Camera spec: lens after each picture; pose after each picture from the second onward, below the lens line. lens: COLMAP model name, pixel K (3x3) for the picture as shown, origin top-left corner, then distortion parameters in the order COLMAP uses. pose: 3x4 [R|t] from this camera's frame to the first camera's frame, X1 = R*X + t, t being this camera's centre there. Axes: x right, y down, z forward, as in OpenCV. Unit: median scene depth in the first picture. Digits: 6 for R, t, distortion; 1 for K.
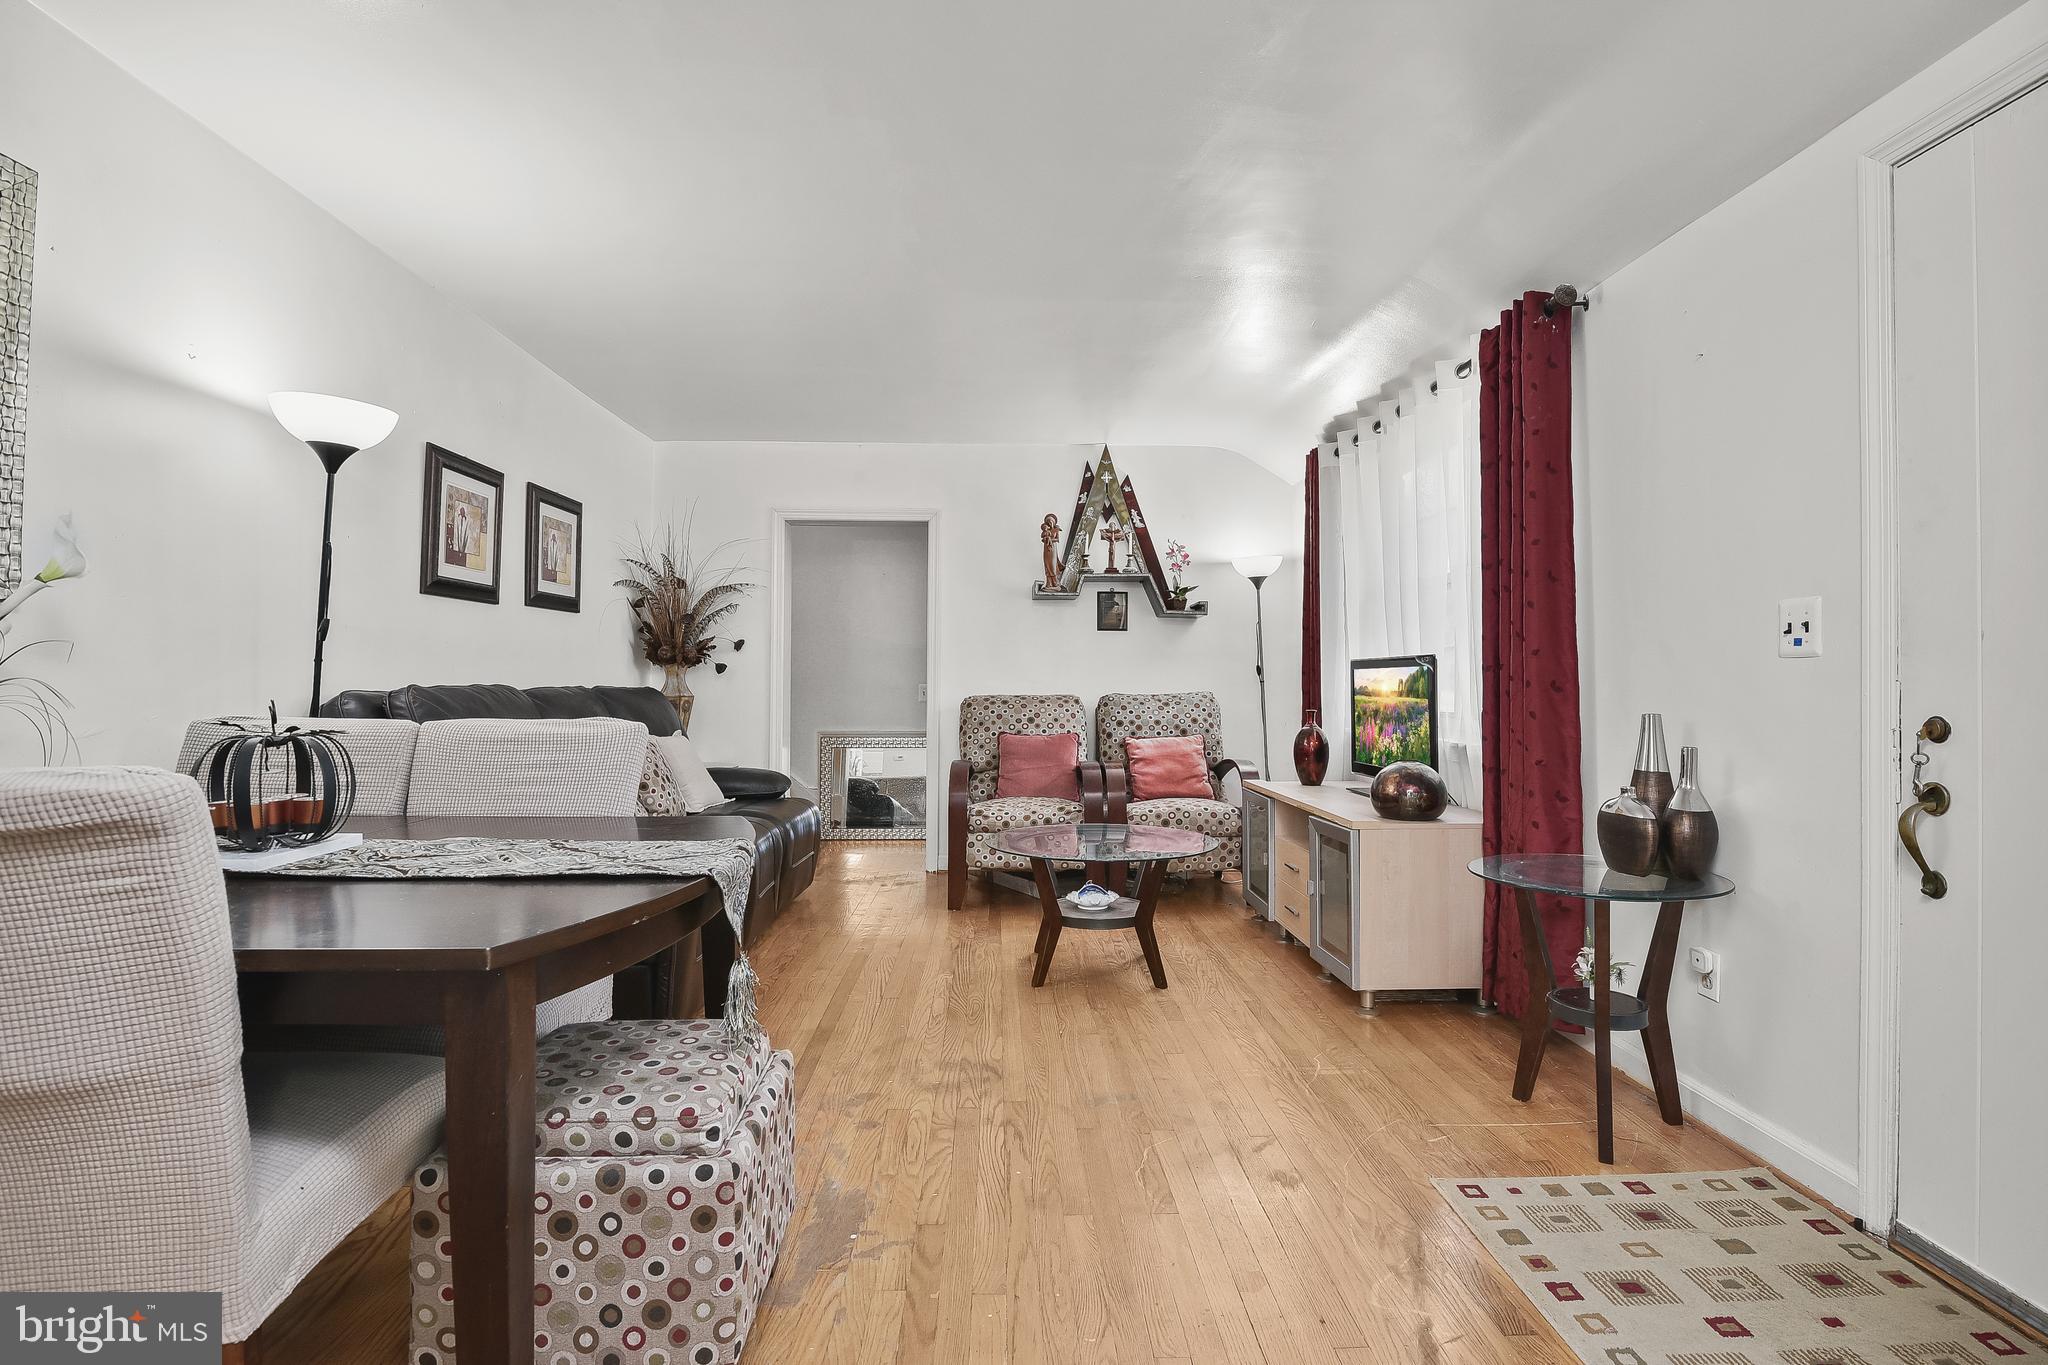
lens RADIAL K [[988.2, 0, 1024.0], [0, 988.2, 682.5], [0, 0, 1]] dist [-0.003463, -0.000154]
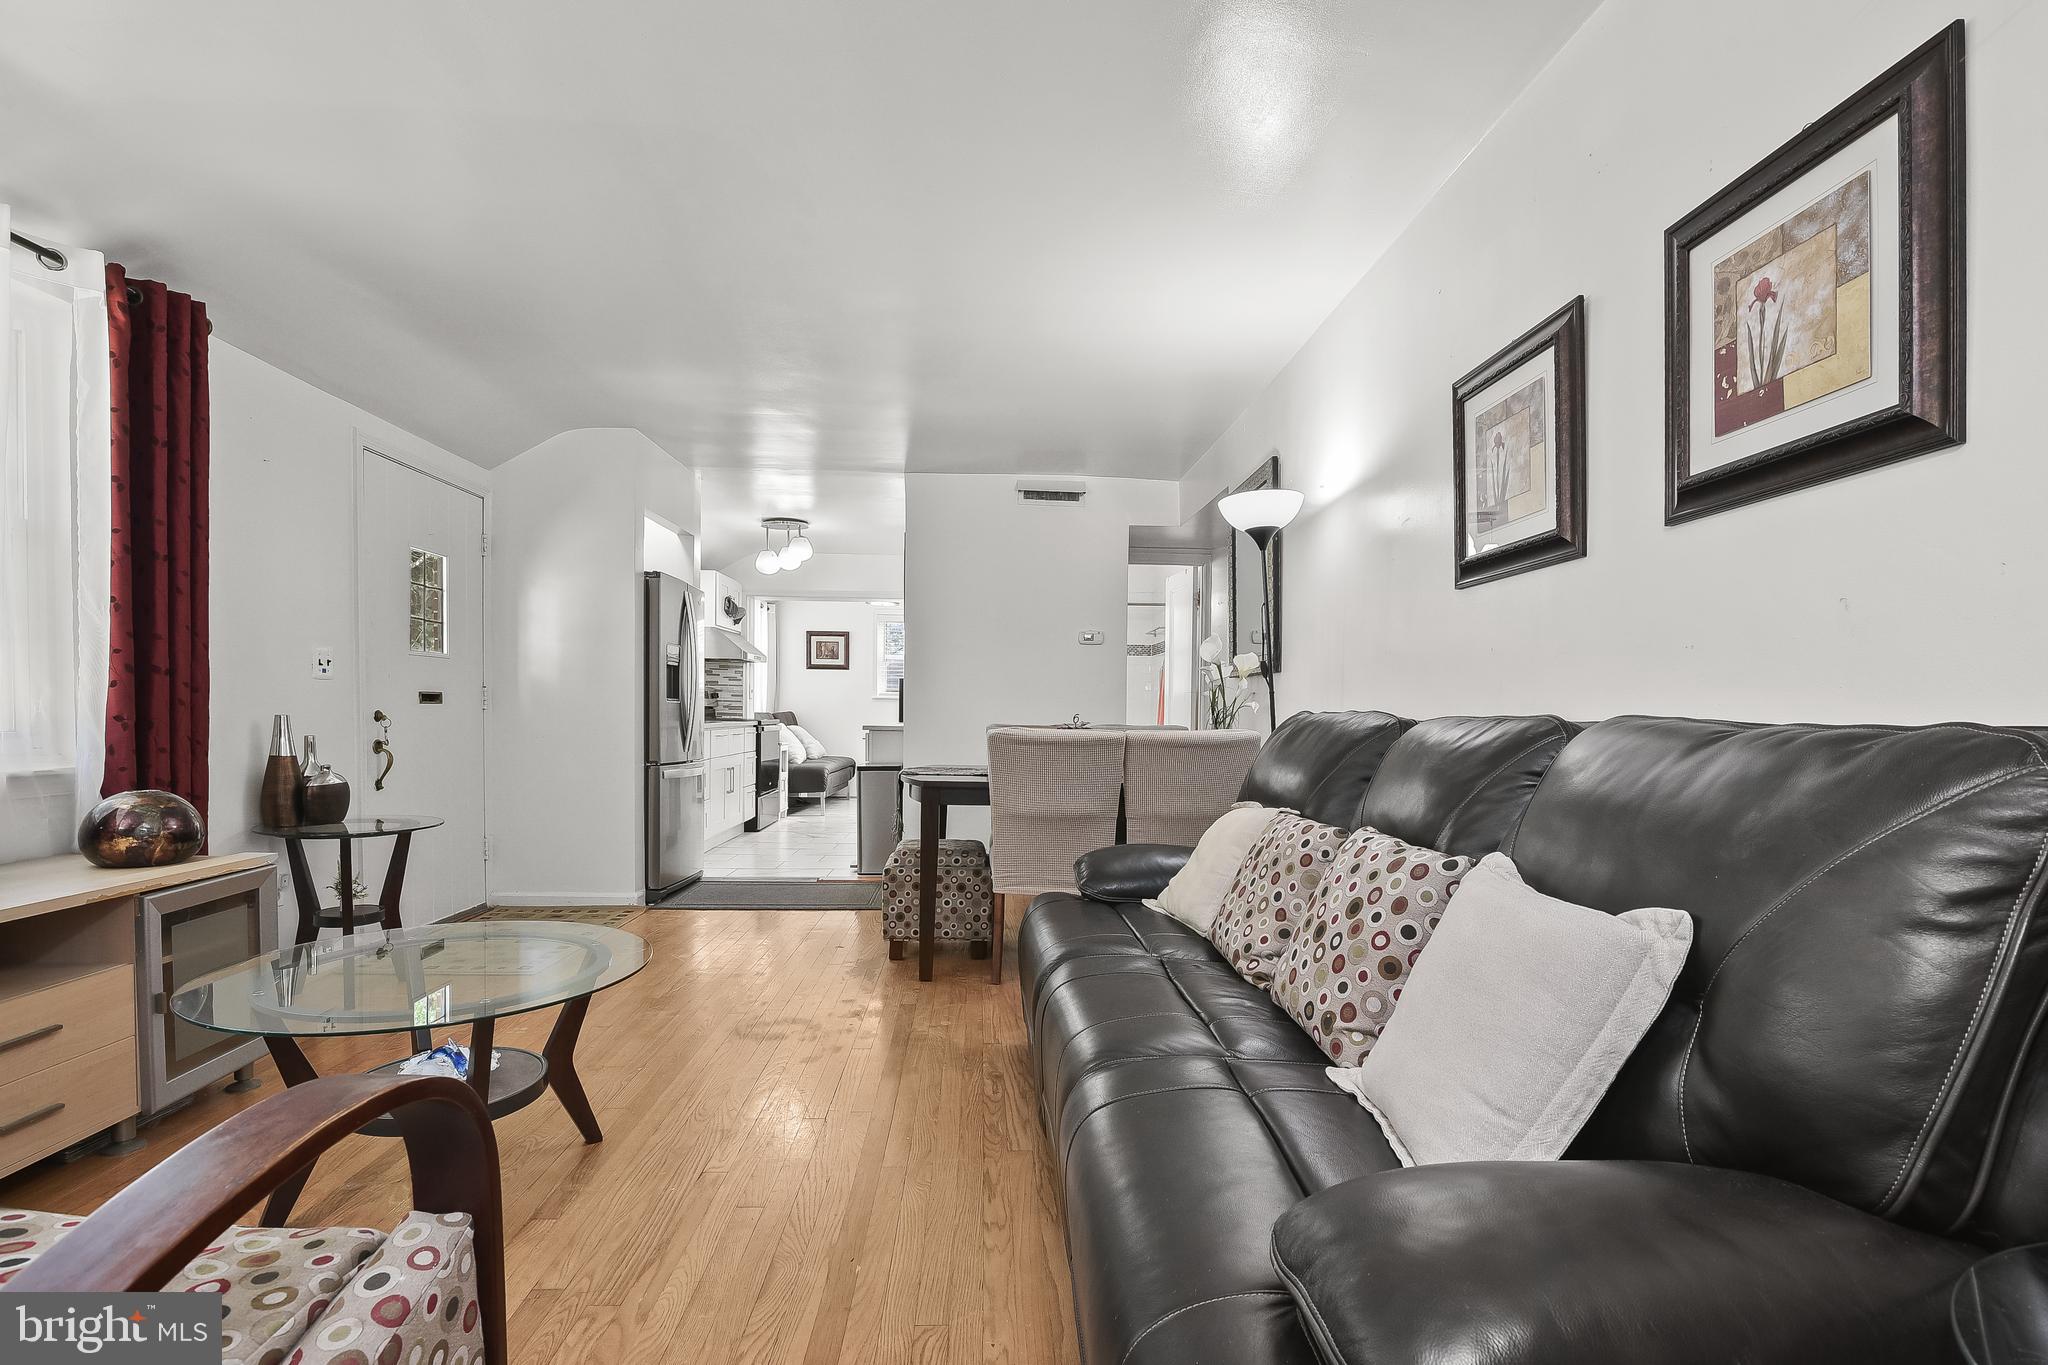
lens RADIAL K [[963.5, 0, 1033.4], [0, 963.5, 739.6], [0, 0, 1]] dist [0.000483, 0.000300]
pose [[-0.999602, -0.015089, -0.023826, -0.178017], [-0.015766, 0.999469, 0.028511, 0.005252], [0.023383, 0.028876, -0.999309, 1.101887]]
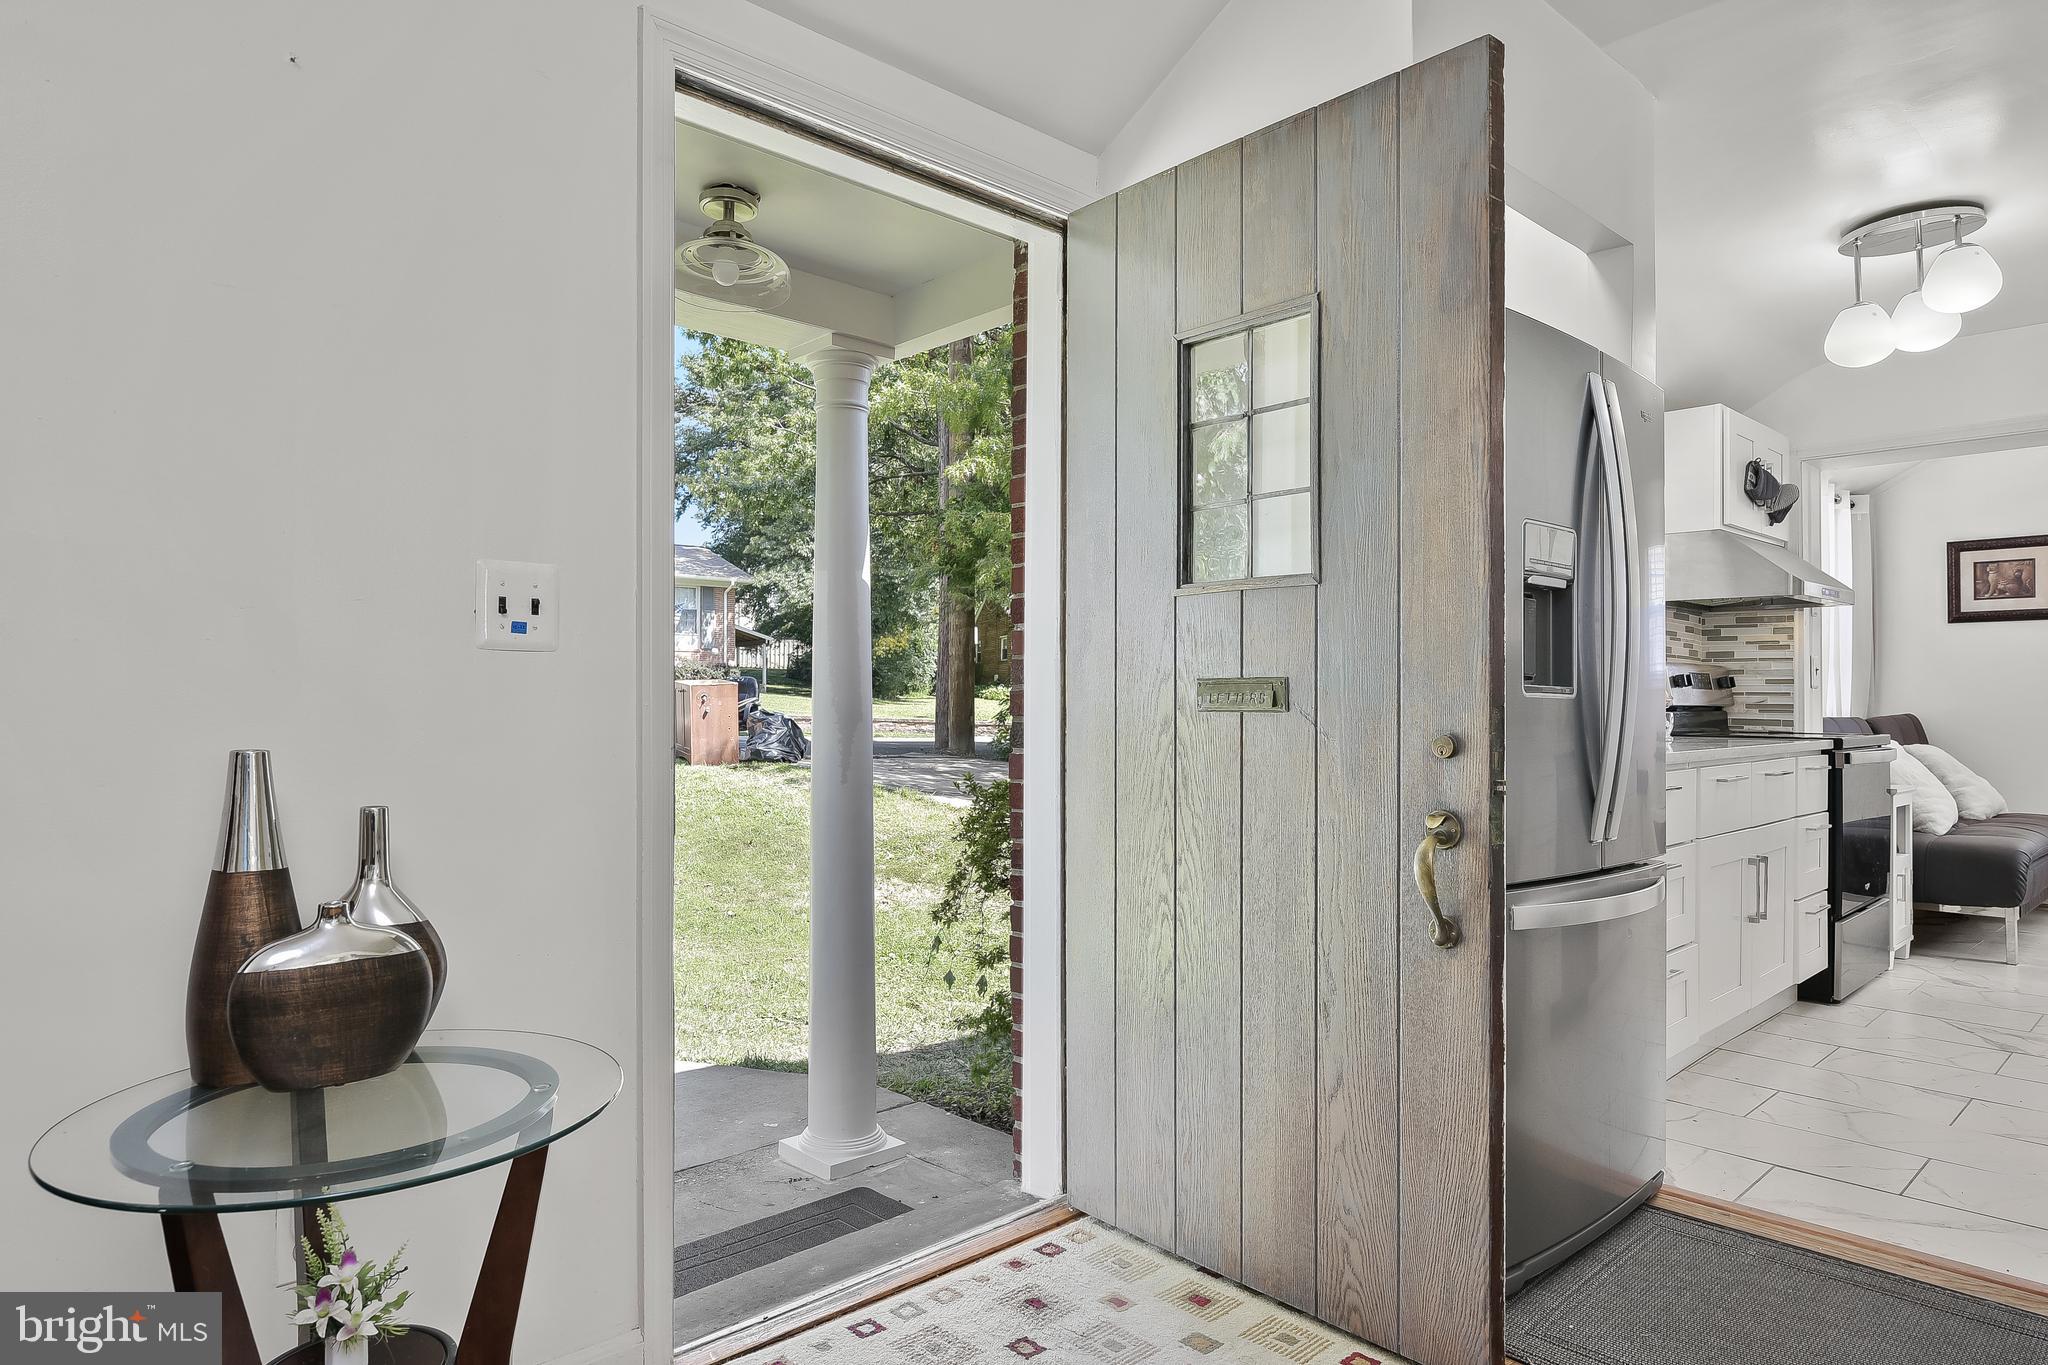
lens RADIAL K [[1221.2, 0, 1026.4], [0, 1221.2, 690.6], [0, 0, 1]] dist [-0.001669, 0.000051]
pose [[-0.671394, 0.003350, 0.741093, -0.022256], [-0.004322, 0.999955, -0.008436, 0.002782], [-0.741088, -0.008867, -0.671350, 0.521099]]
